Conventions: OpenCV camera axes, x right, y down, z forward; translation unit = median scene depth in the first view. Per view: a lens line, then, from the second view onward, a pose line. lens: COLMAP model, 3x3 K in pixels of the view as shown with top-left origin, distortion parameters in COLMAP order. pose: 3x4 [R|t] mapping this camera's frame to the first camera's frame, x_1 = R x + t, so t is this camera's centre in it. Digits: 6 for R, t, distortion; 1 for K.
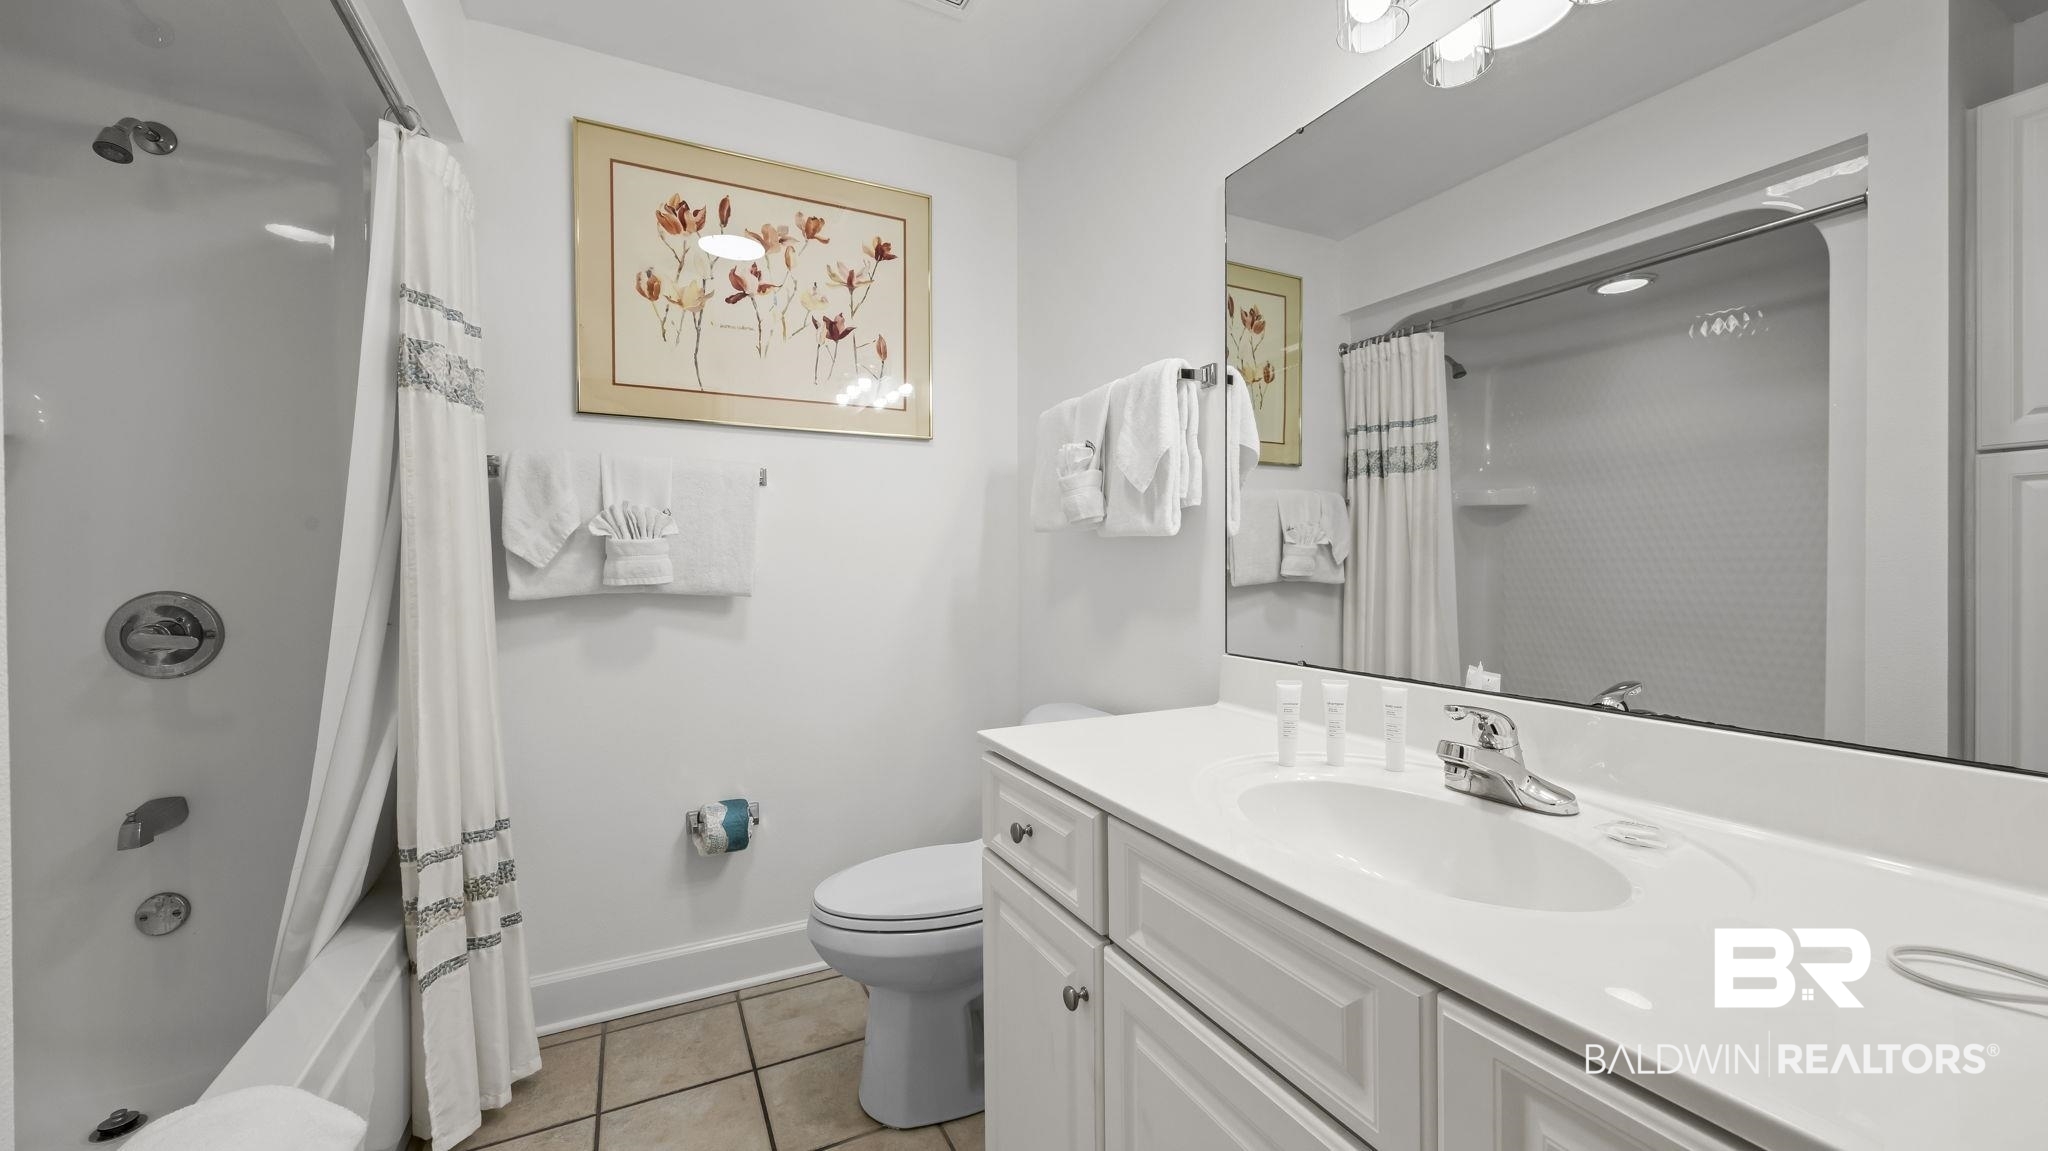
lens RADIAL K [[784.6, 0, 1022.6], [0, 784.6, 567.9], [0, 0, 1]] dist [-0.002273, -0.000071]
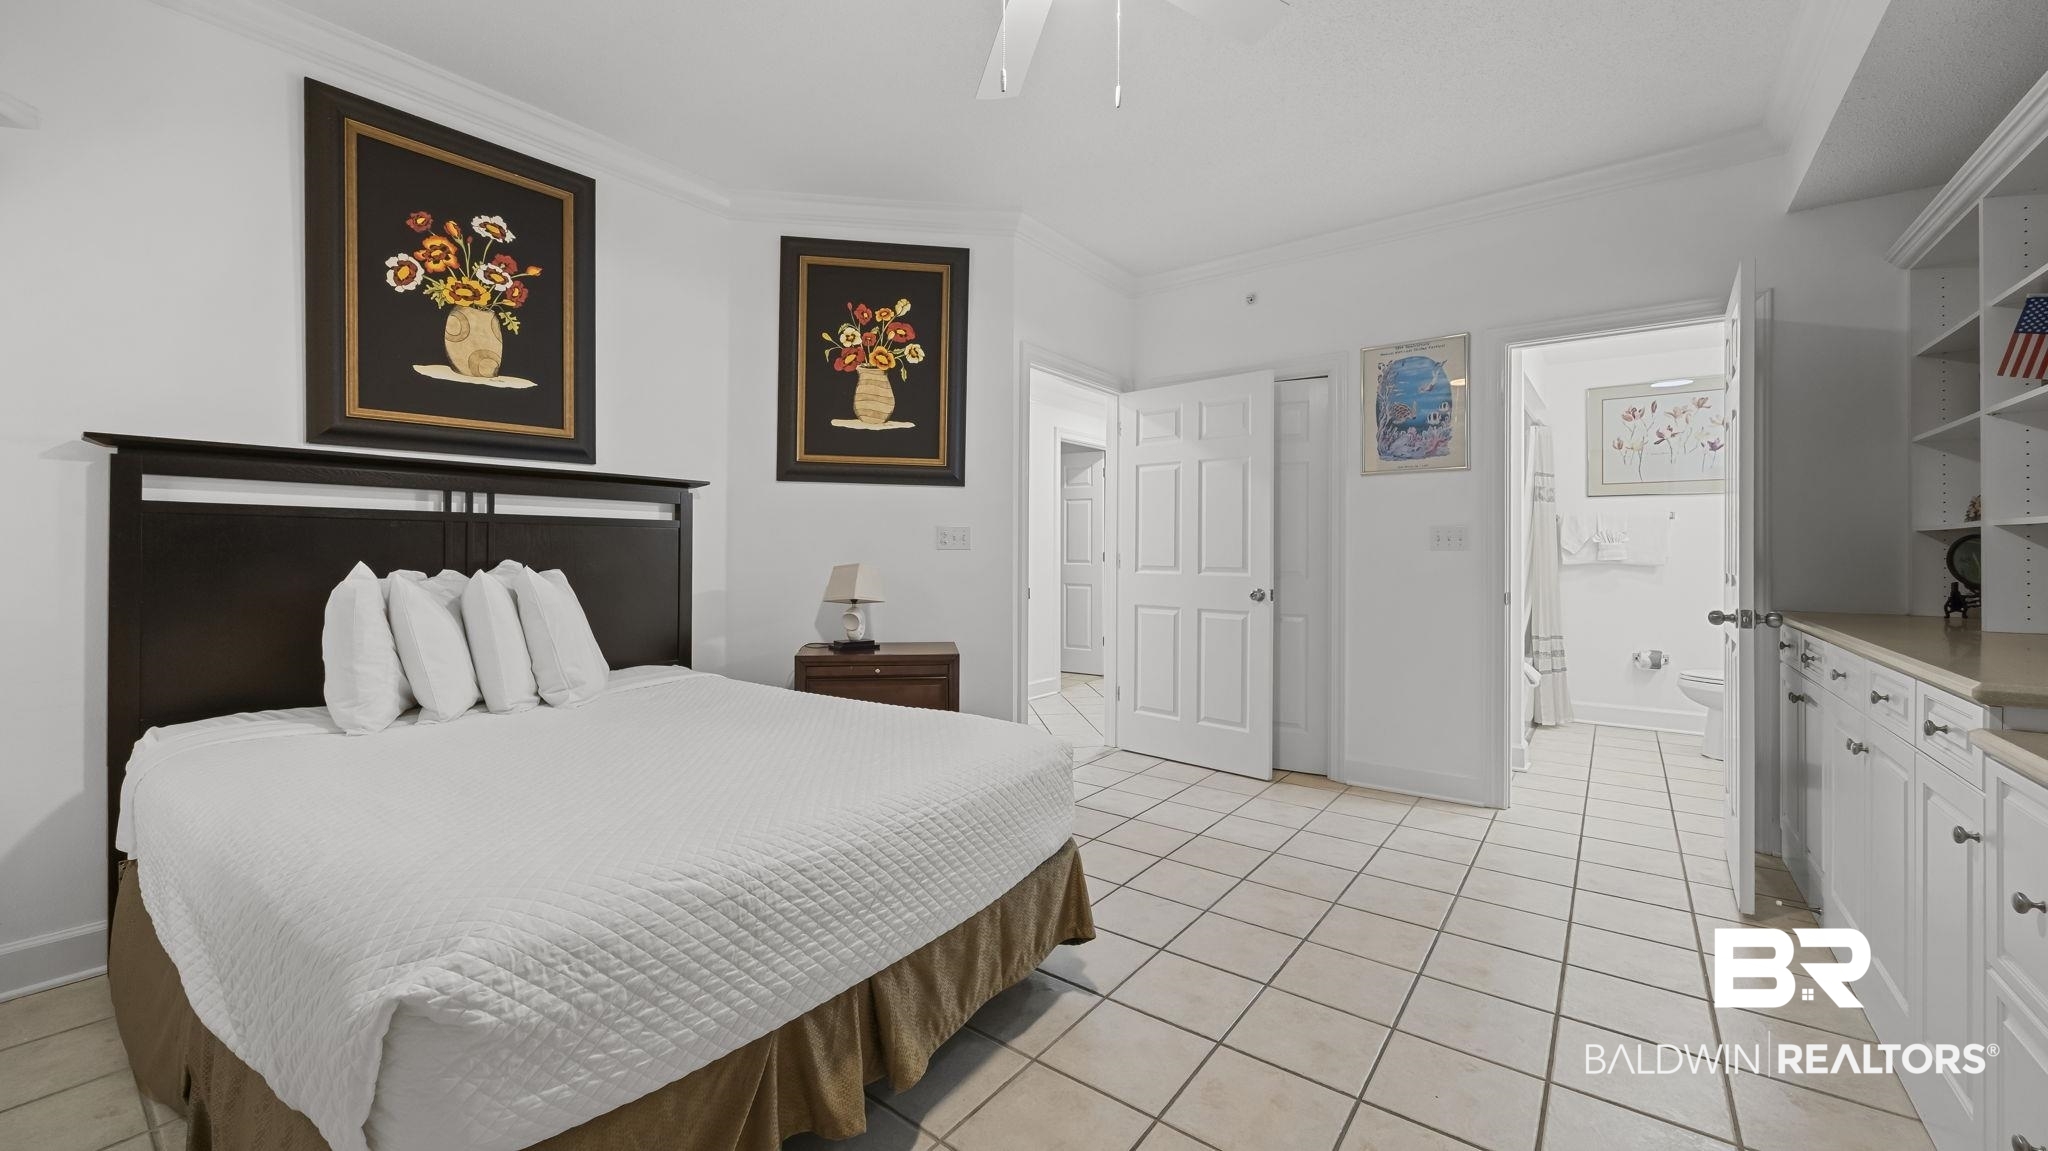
lens RADIAL K [[784.6, 0, 1027.4], [0, 784.6, 545.5], [0, 0, 1]] dist [-0.002273, -0.000071]
pose [[0.447453, 0.005667, -0.894289, 0.955035], [-0.010626, 0.999943, 0.001020, -0.009894], [0.894244, 0.009046, 0.447488, -1.877268]]
